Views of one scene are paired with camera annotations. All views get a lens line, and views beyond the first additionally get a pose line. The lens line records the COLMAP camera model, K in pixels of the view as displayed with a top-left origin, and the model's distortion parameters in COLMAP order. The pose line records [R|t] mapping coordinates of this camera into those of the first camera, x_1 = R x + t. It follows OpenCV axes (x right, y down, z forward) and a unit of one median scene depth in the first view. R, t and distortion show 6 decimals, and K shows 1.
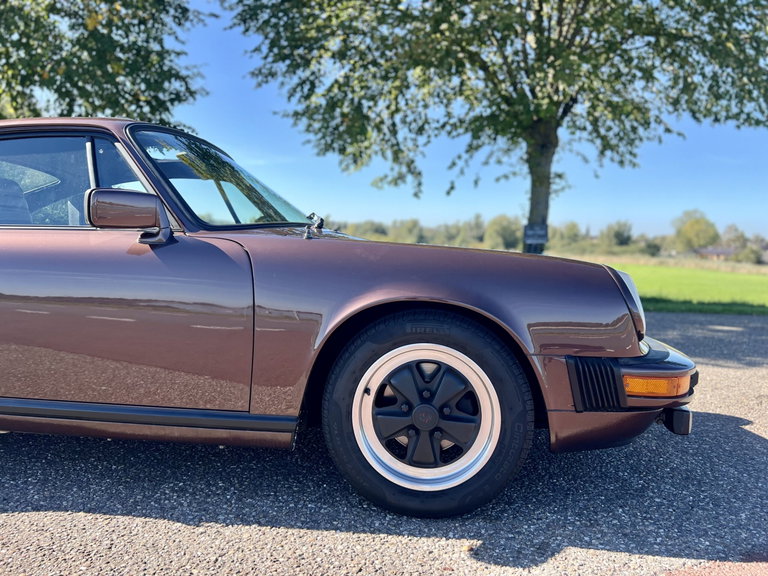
lens RADIAL K [[575.6, 0, 384.0], [0, 575.6, 288.0], [0, 0, 1]] dist [0.048316, -0.052458]
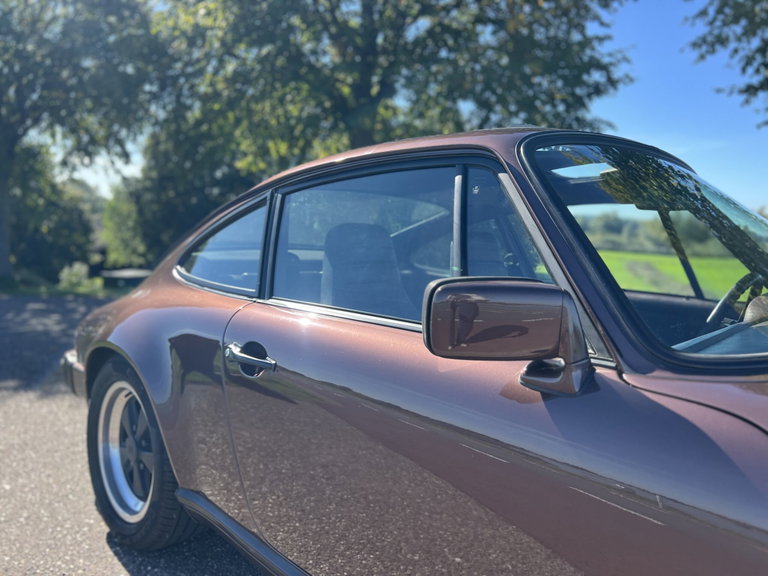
lens RADIAL K [[580.1, 0, 384.0], [0, 580.1, 288.0], [0, 0, 1]] dist [0.036631, -0.037648]
pose [[0.784250, 0.062675, -0.617271, -0.042225], [-0.058800, 0.997915, 0.026618, -0.031688], [0.617652, 0.015421, 0.786300, 0.105440]]
